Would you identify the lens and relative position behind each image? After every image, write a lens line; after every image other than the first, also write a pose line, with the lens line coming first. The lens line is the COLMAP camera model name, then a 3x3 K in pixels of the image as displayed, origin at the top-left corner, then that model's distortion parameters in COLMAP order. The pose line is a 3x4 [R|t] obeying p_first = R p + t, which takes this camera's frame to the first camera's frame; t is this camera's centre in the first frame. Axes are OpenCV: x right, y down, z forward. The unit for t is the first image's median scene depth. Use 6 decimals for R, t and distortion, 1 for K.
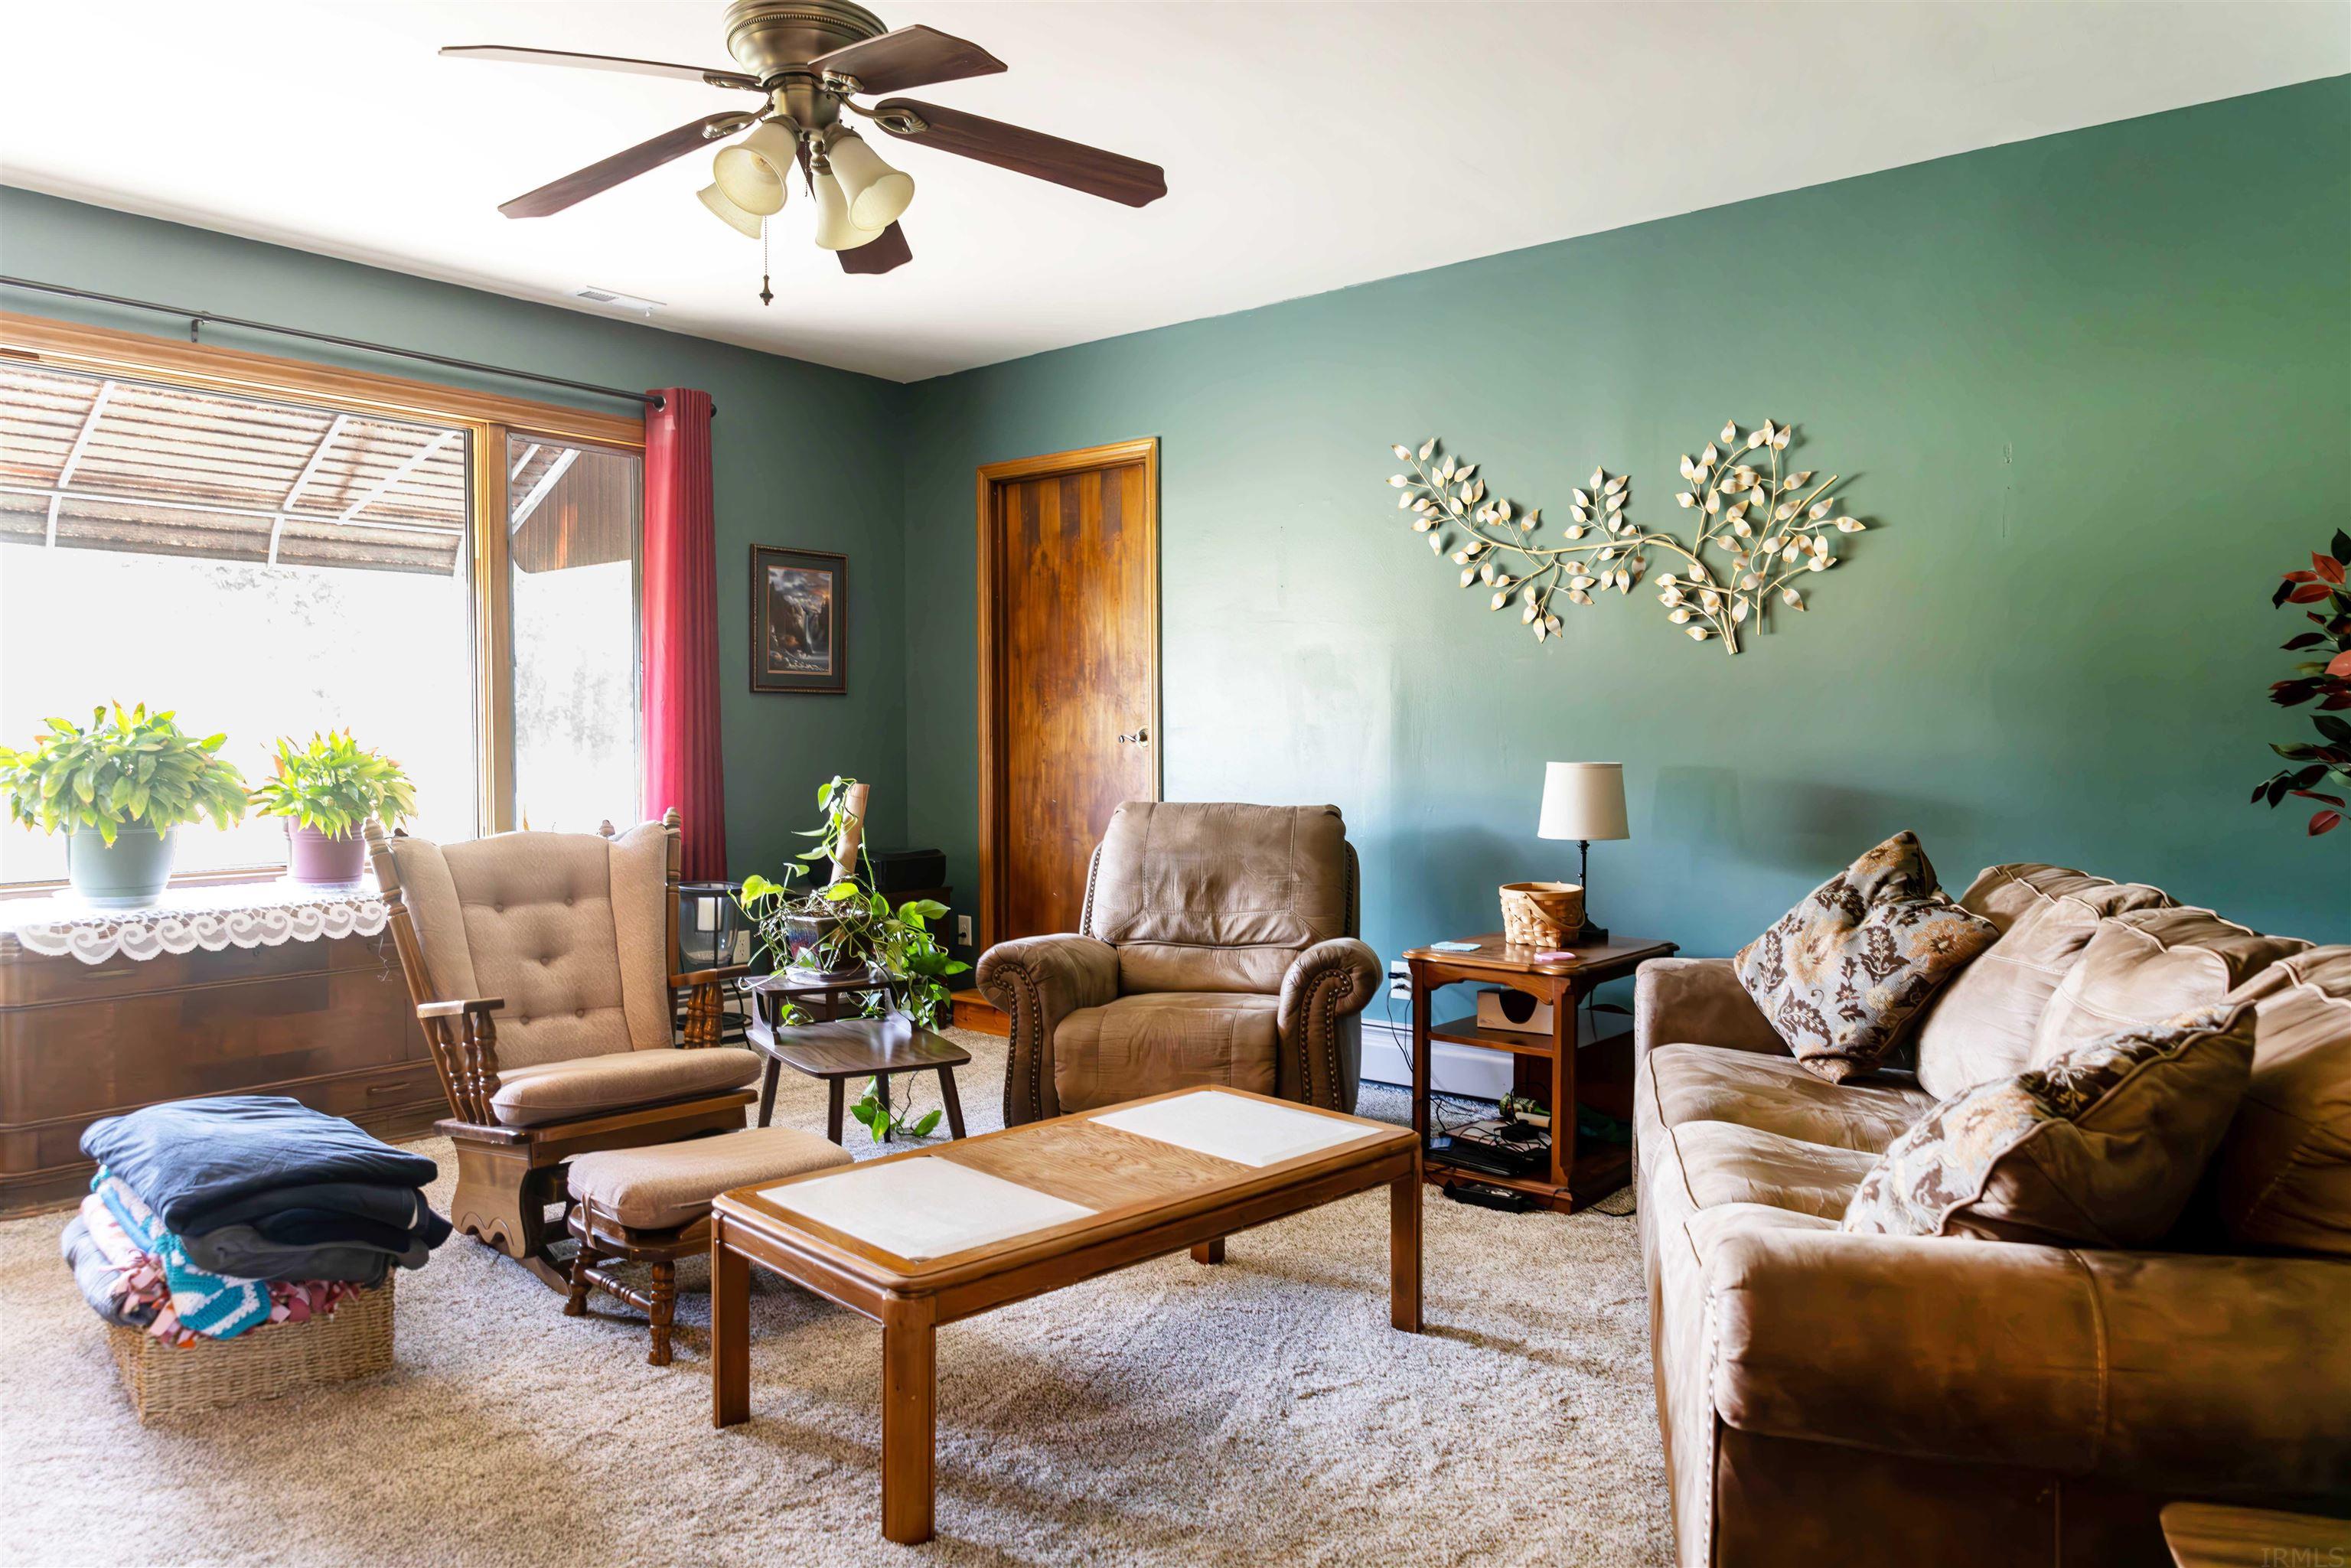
lens RADIAL K [[1563.9, 0, 1167.5], [0, 1563.9, 778.6], [0, 0, 1]] dist [-0.007566, -0.004143]
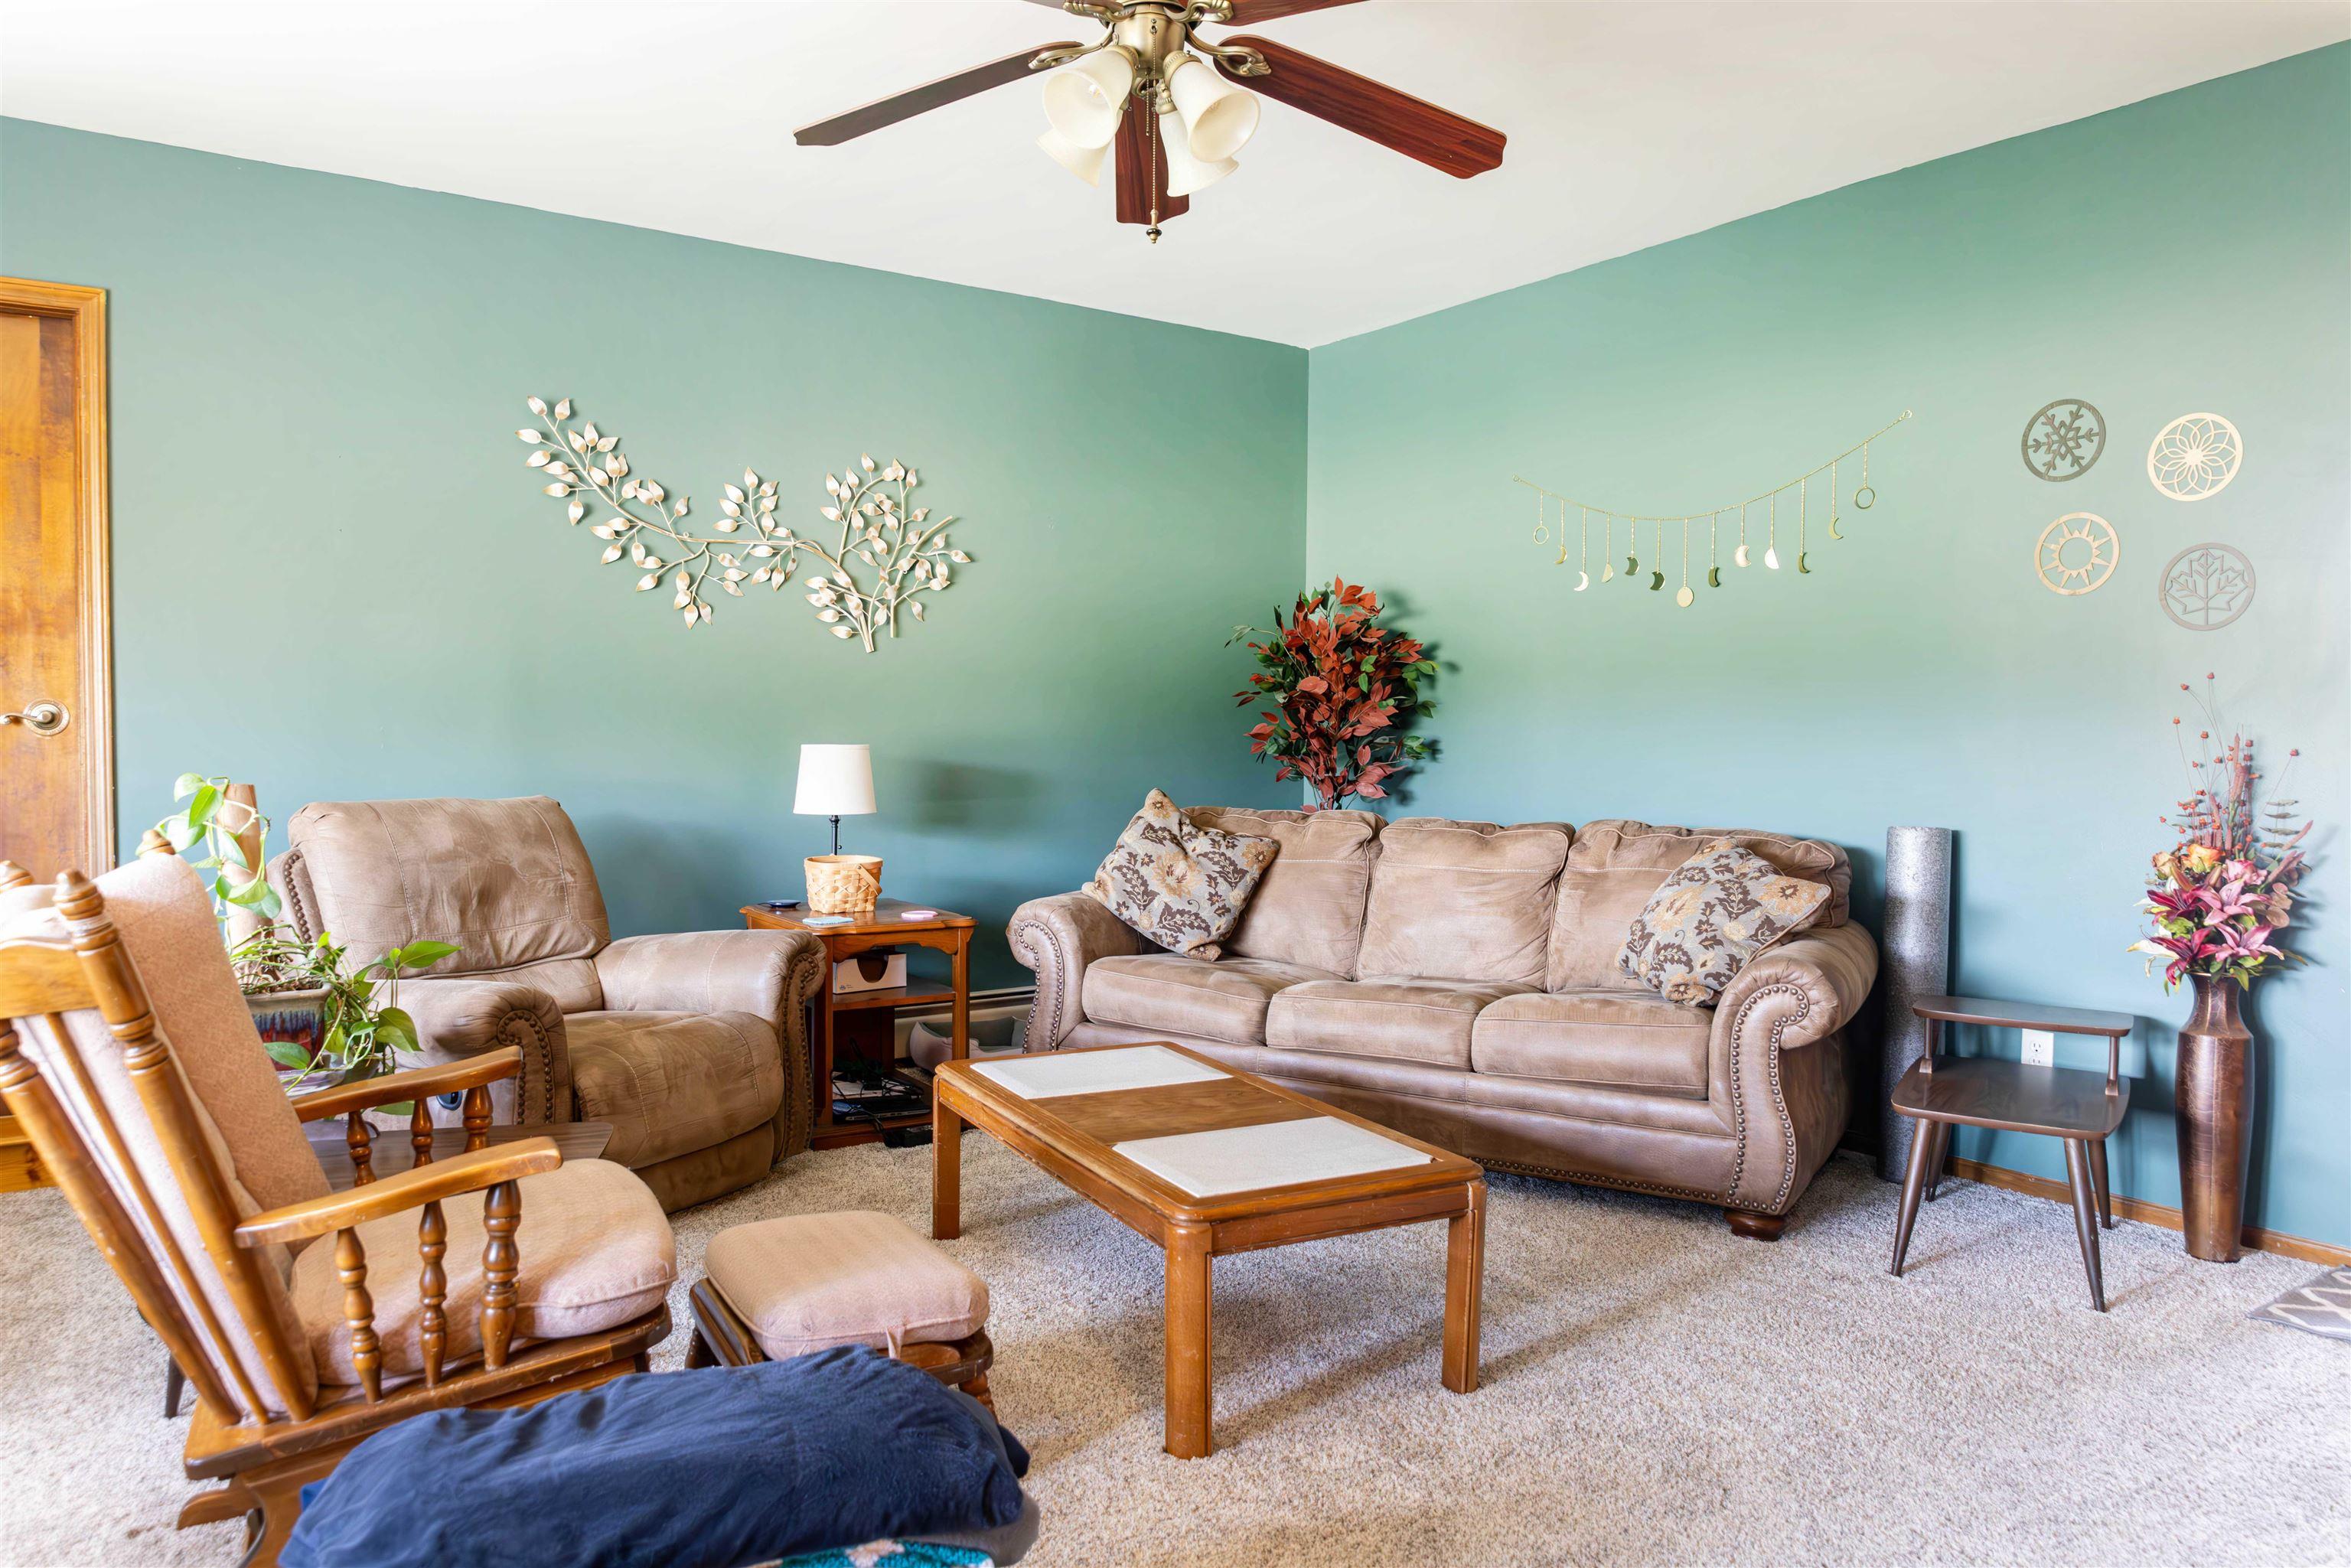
lens RADIAL K [[1563.9, 0, 1167.5], [0, 1563.9, 778.6], [0, 0, 1]] dist [-0.007566, -0.004143]
pose [[0.291673, -0.025423, 0.956180, -0.661844], [0.022701, 0.999549, 0.019651, -0.002449], [-0.956249, 0.015975, 0.292119, 0.421339]]
